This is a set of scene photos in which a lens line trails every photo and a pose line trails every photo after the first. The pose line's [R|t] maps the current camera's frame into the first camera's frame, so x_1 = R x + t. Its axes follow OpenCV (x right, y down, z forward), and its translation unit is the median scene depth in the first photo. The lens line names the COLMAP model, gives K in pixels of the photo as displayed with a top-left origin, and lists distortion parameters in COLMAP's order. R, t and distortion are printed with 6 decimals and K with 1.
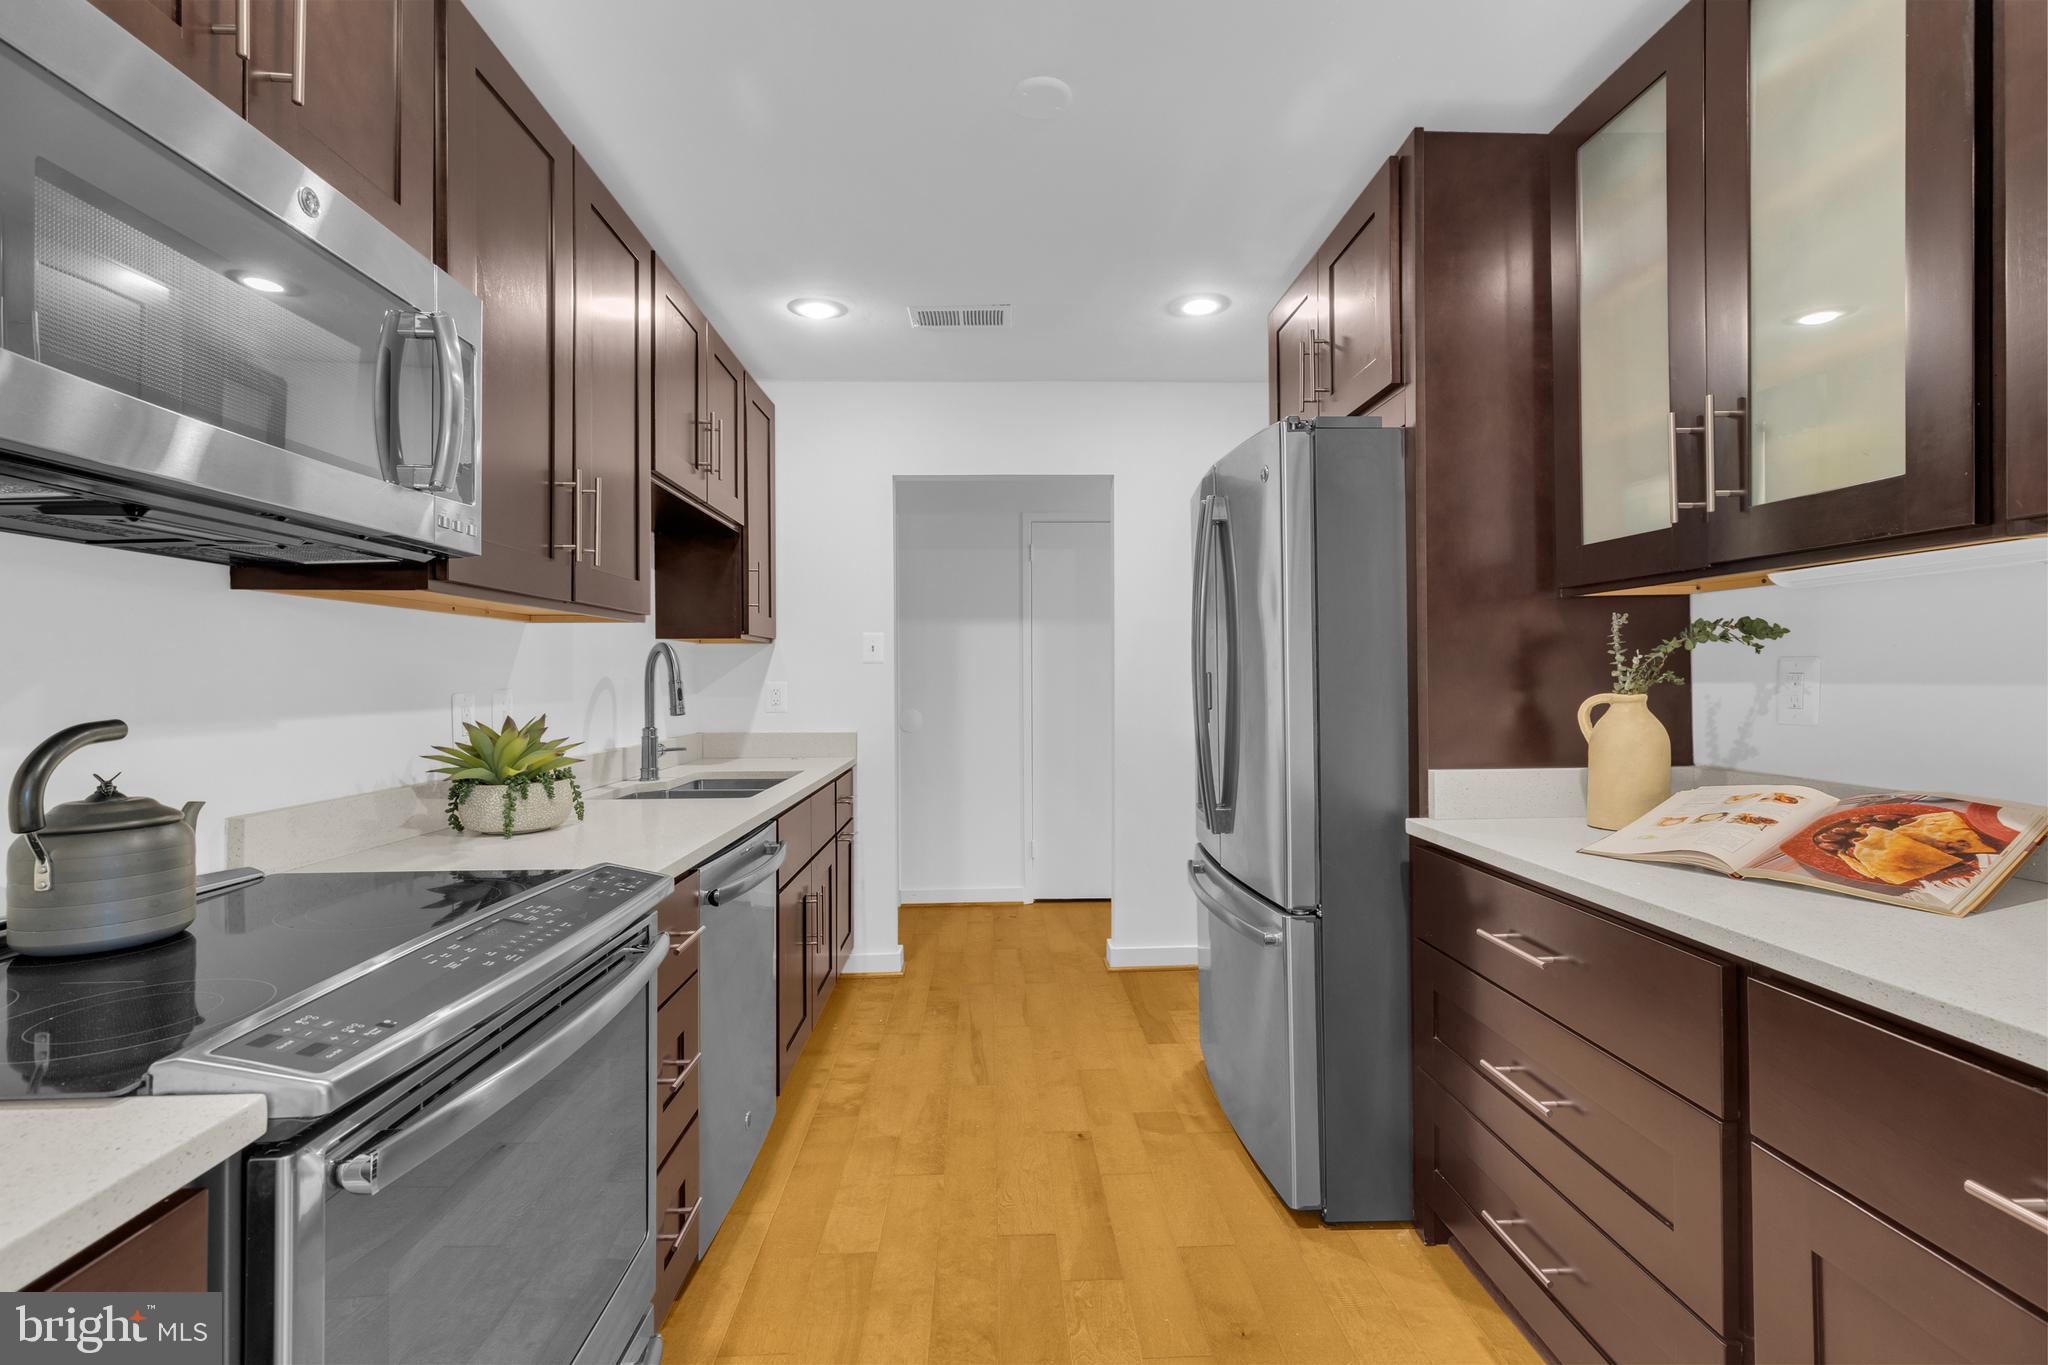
lens RADIAL K [[910.7, 0, 1016.9], [0, 910.7, 677.5], [0, 0, 1]] dist [0.003660, 0.000265]
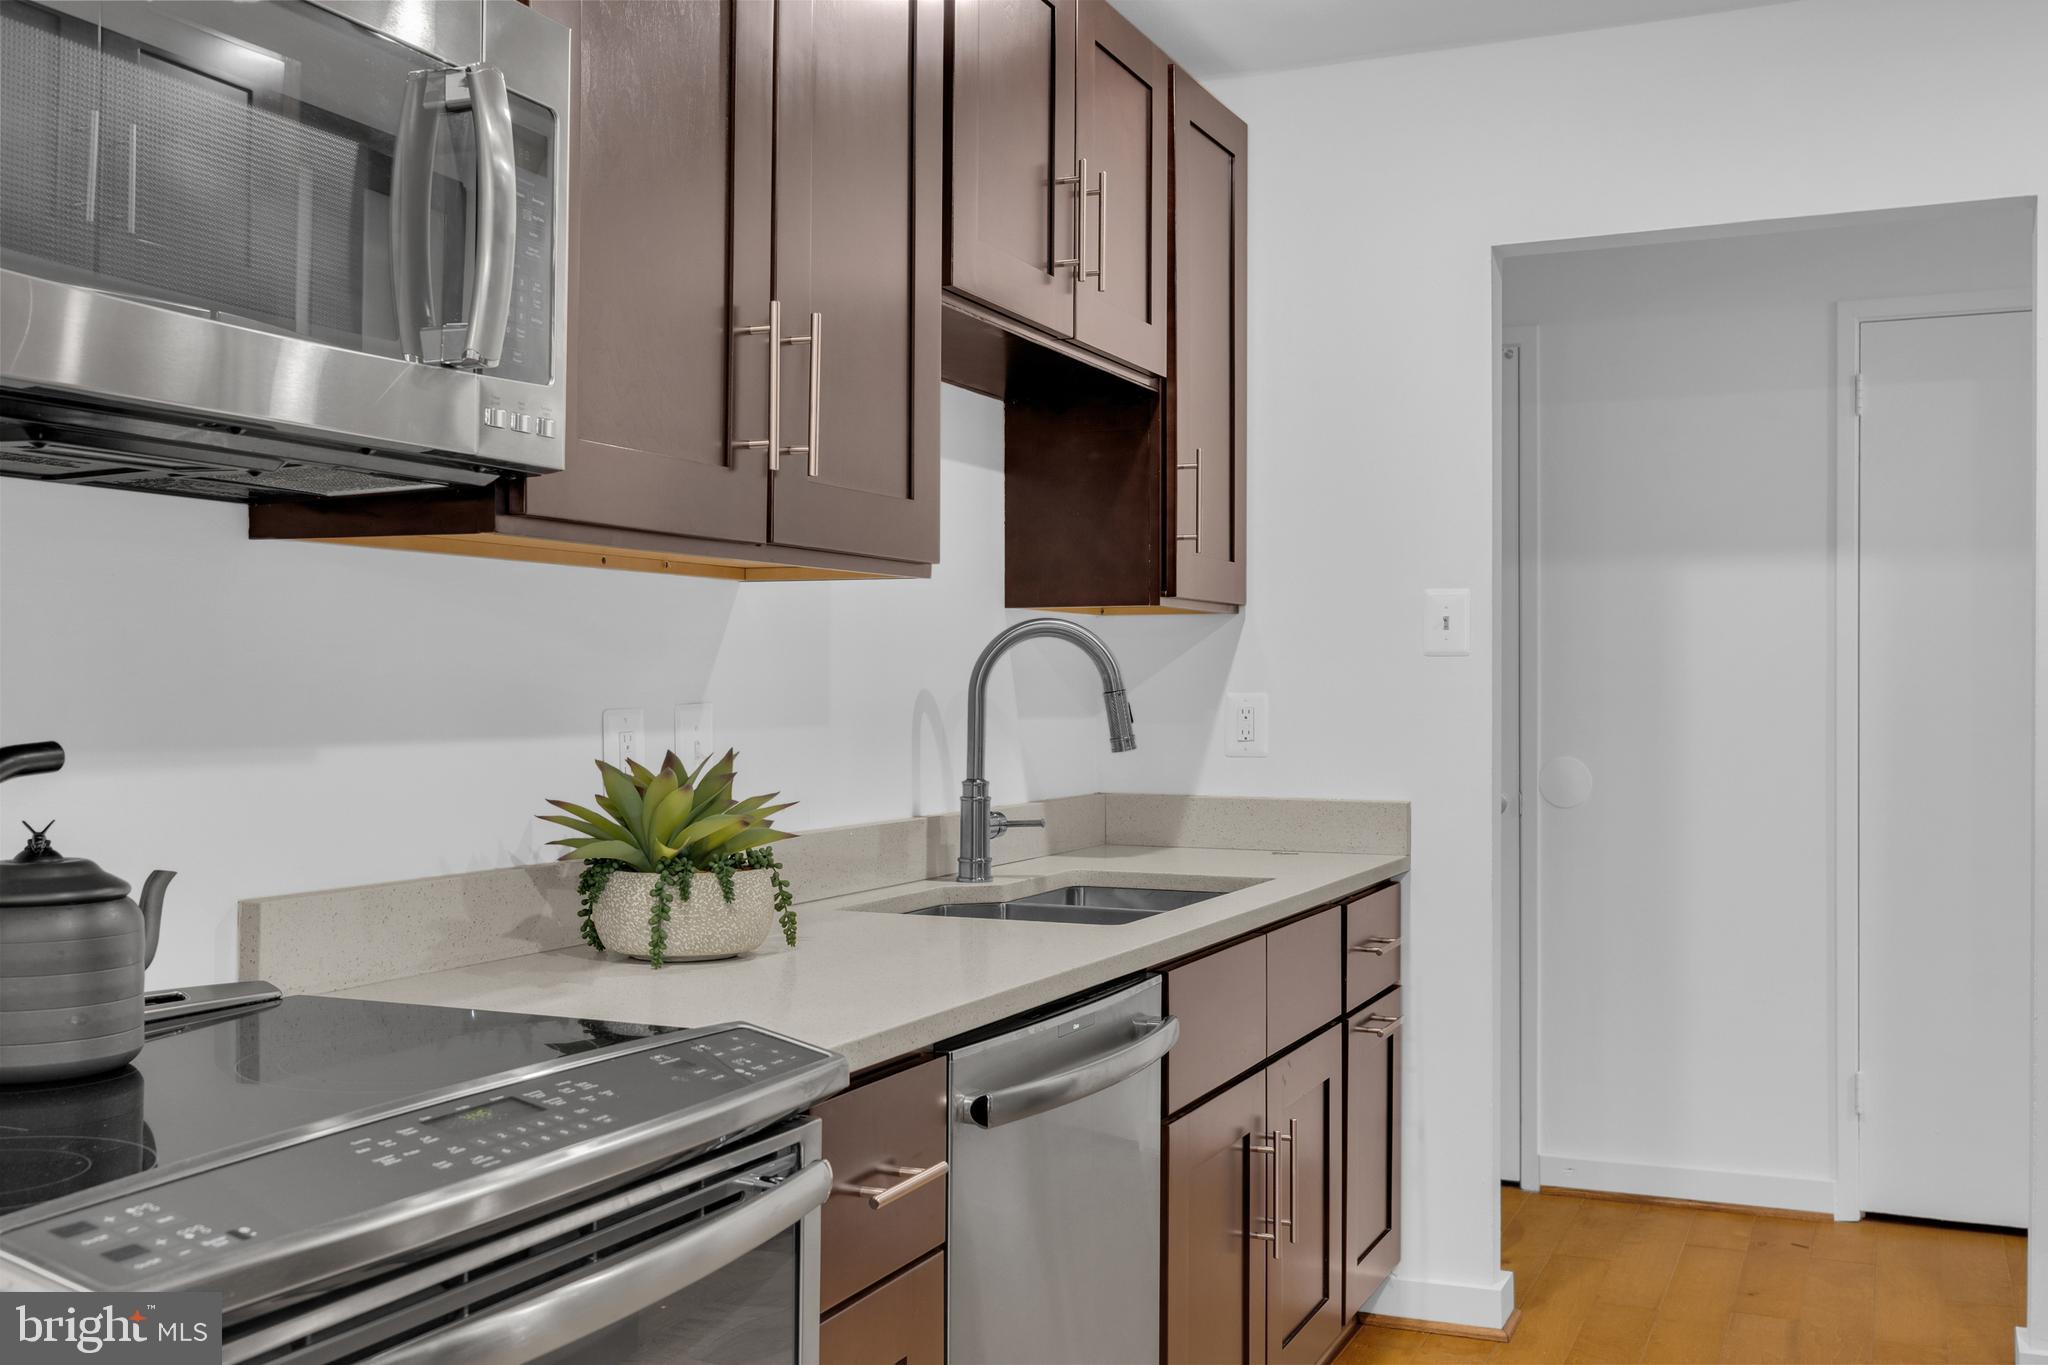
lens RADIAL K [[1973.1, 0, 1024.0], [0, 1973.1, 682.5], [0, 0, 1]] dist [-0.002175, 0.006359]
pose [[0.896498, 0.006459, -0.443001, 0.170239], [-0.006794, 0.999977, 0.000830, -0.002124], [0.442996, 0.002266, 0.896521, 0.008495]]
